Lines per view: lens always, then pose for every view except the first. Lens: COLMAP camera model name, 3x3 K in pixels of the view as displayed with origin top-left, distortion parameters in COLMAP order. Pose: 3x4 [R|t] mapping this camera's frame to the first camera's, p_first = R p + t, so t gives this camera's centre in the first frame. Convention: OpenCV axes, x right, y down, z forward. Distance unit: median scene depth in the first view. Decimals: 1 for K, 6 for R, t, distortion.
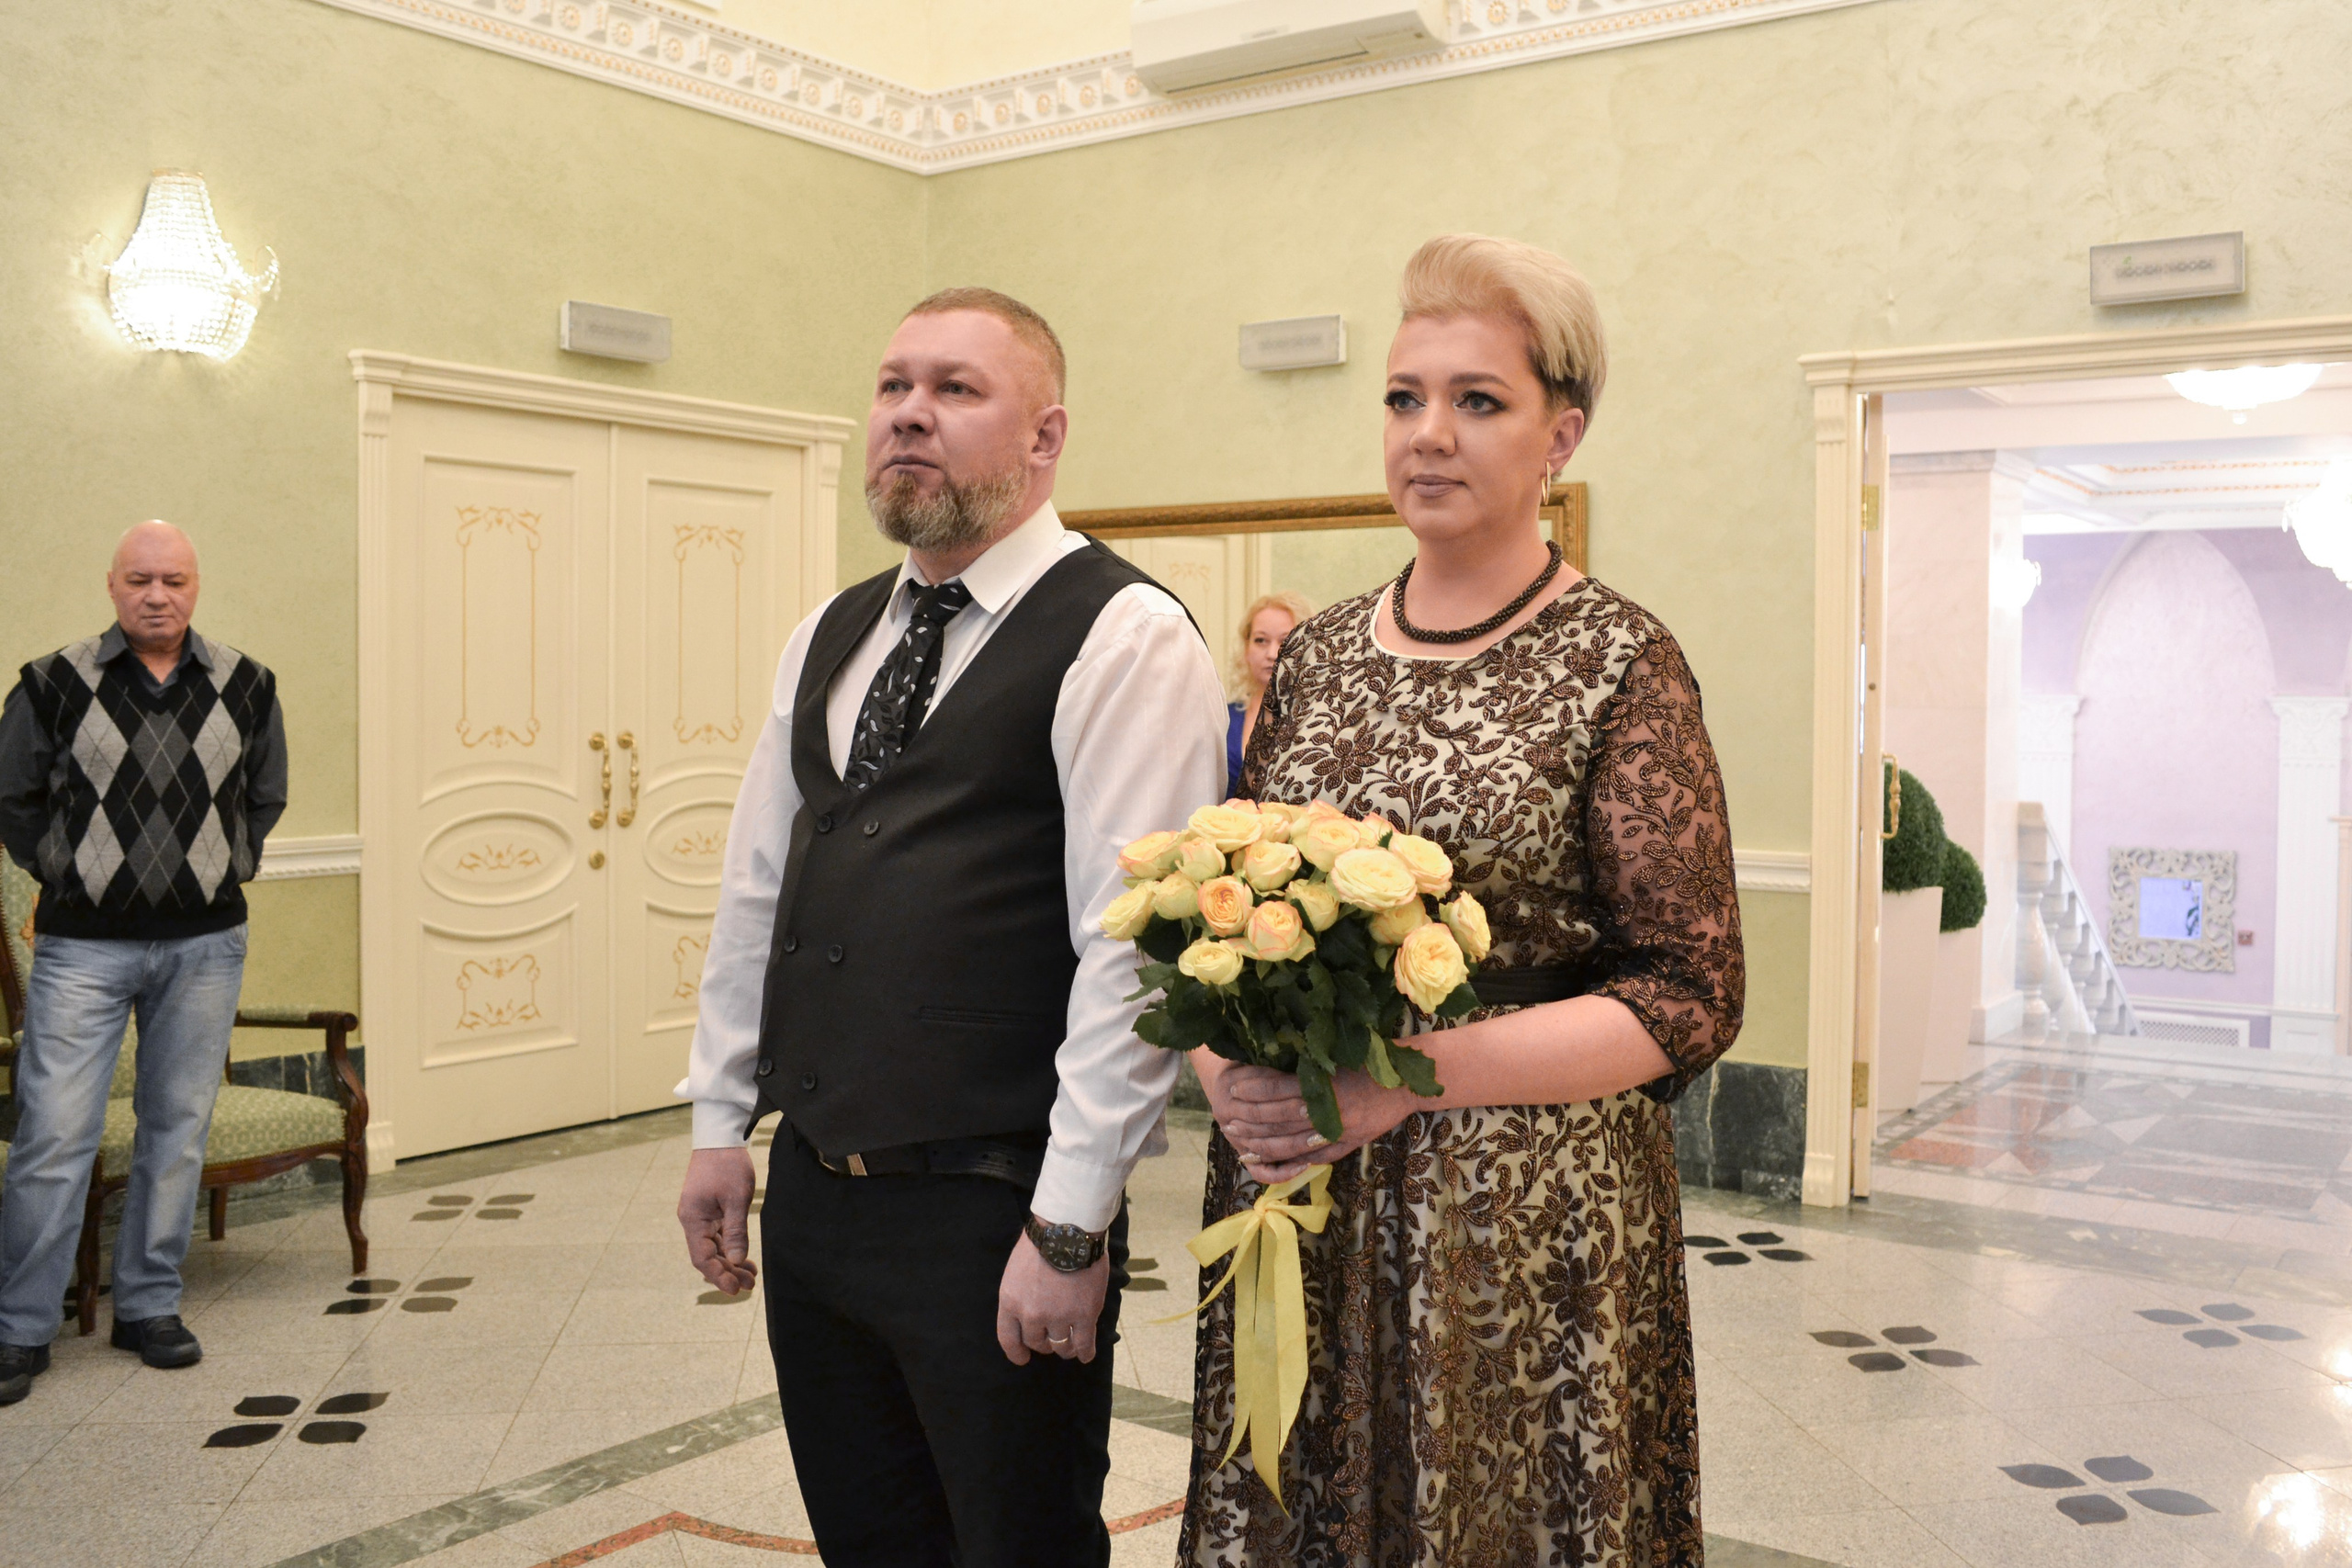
lens RADIAL K [[2105.5, 0, 1175.7], [0, 2105.5, 733.0], [0, 0, 1]] dist [-0.058719, -0.003610]
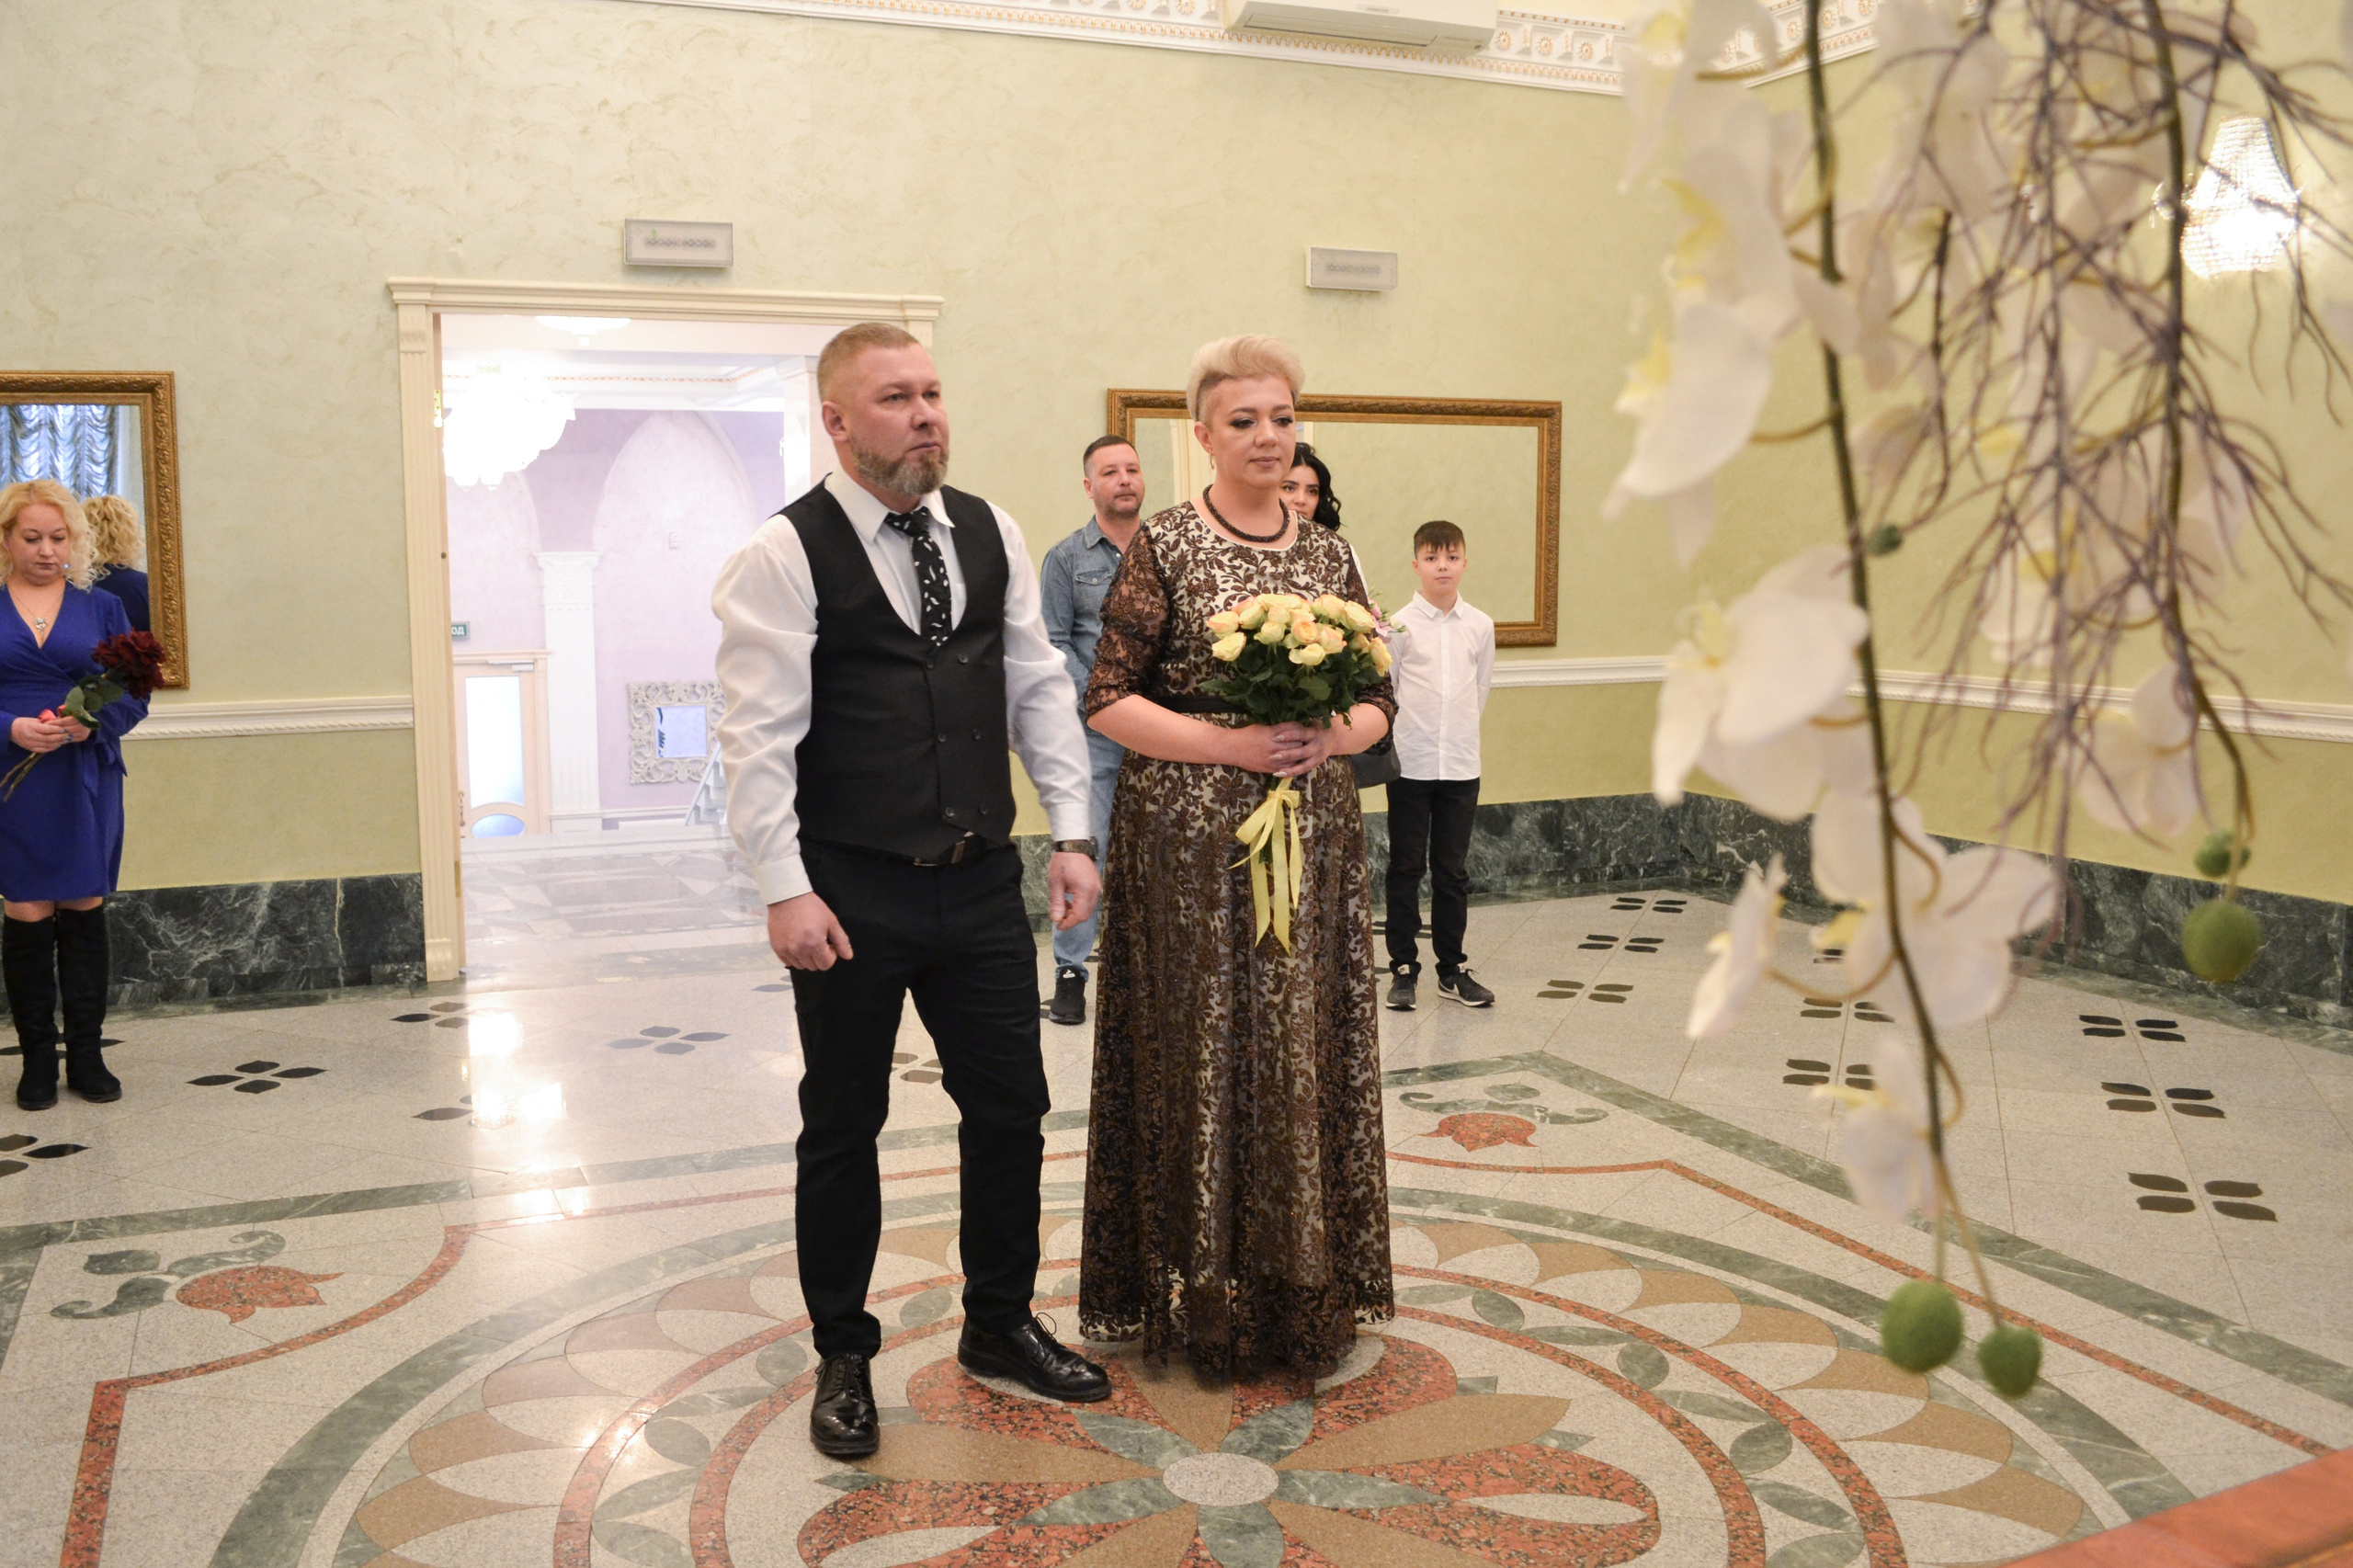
lens RADIAL K [[2106.5, 0, 1176.2], [0, 2106.5, 733.0], [0, 0, 1]] dist [-0.058719, -0.003610]
pose [[0.528909, -0.097004, 0.843117, -0.490855], [0.025462, 0.994813, 0.098484, -0.028688], [-0.848297, -0.030622, 0.528635, -0.010683]]
